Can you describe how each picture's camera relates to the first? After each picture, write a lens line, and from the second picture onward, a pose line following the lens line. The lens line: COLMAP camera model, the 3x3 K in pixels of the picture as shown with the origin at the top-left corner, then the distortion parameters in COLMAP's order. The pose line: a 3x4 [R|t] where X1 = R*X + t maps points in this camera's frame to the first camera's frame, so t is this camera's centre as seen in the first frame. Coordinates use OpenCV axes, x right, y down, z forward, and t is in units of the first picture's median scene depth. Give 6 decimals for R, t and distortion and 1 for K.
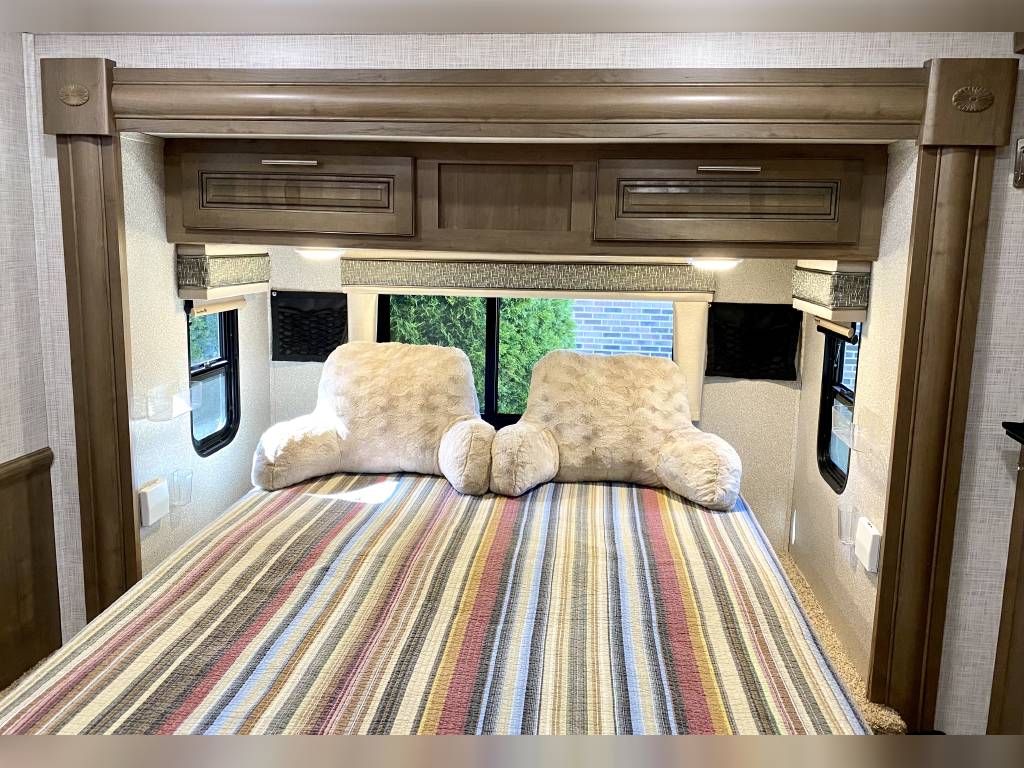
lens RADIAL K [[783.0, 0, 498.2], [0, 783.0, 341.8], [0, 0, 1]] dist [0.002232, -0.004056]
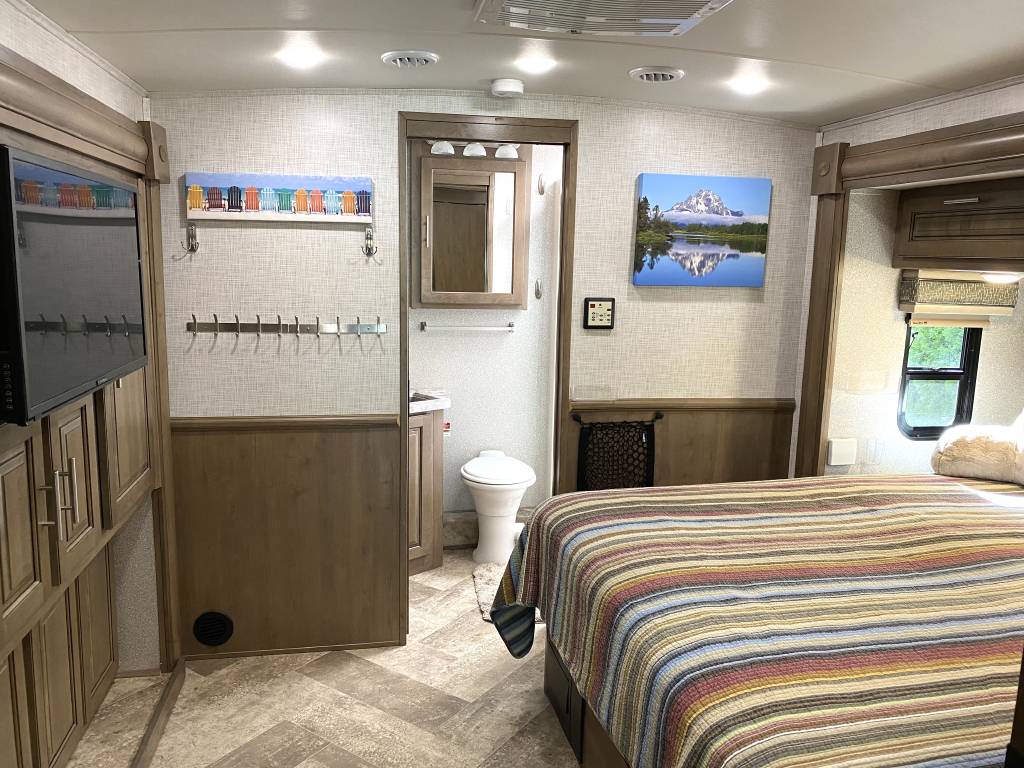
lens RADIAL K [[776.9, 0, 504.6], [0, 776.9, 383.1], [0, 0, 1]] dist [0.067008, -0.101860]
pose [[0.294124, 0.142627, -0.945065, 0.723239], [-0.154297, 0.982918, 0.100320, 0.037025], [0.943230, 0.116315, 0.311107, -0.022238]]
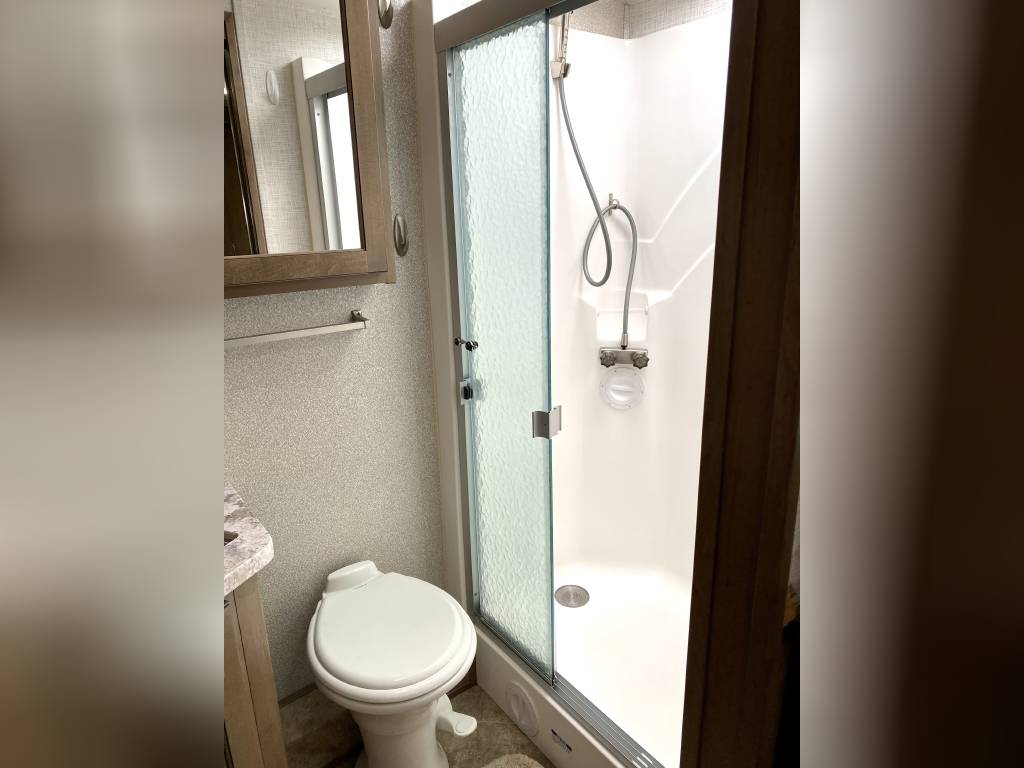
lens RADIAL K [[590.1, 0, 513.2], [0, 590.1, 378.4], [0, 0, 1]] dist [0.003938, -0.000131]
pose [[0.706482, 0.166752, -0.687806, -0.522219], [-0.071039, 0.983647, 0.165507, 0.028299], [0.704157, -0.068067, 0.706774, 0.212763]]
